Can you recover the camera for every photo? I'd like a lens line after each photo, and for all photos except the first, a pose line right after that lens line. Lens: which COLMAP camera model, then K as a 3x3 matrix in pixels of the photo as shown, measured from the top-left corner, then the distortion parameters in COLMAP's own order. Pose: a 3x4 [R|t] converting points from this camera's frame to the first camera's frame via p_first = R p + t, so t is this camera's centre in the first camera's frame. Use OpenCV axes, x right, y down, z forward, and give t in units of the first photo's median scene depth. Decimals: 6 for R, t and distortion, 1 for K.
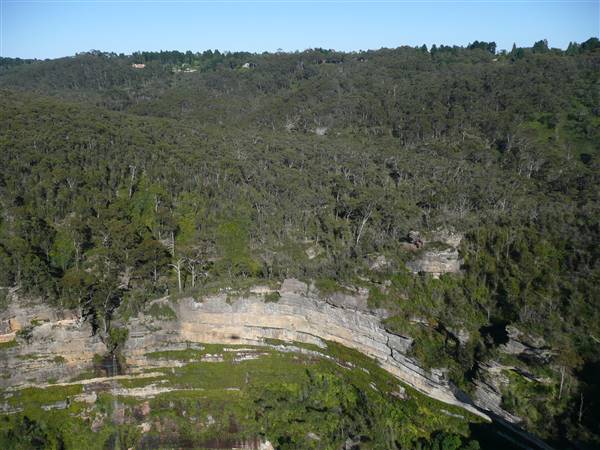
lens RADIAL K [[505.0, 0, 306.6], [0, 505.0, 229.0], [0, 0, 1]] dist [-0.034787, 0.032696]
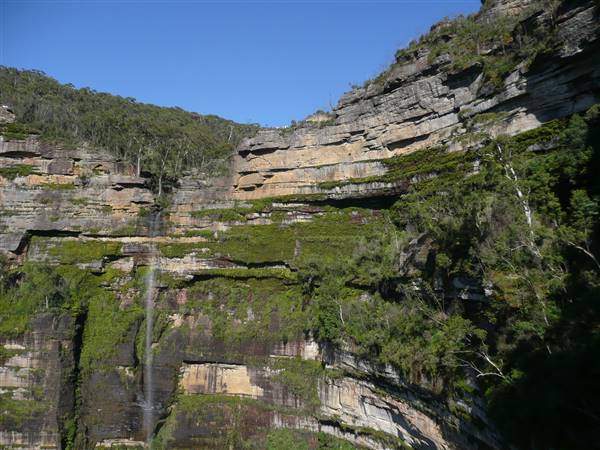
lens RADIAL K [[505.0, 0, 303.2], [0, 505.0, 231.1], [0, 0, 1]] dist [-0.034787, 0.032696]
pose [[0.956047, 0.006900, -0.293133, 0.138215], [-0.128225, 0.908901, -0.396810, 0.615376], [0.263690, 0.416956, 0.869836, 0.282562]]
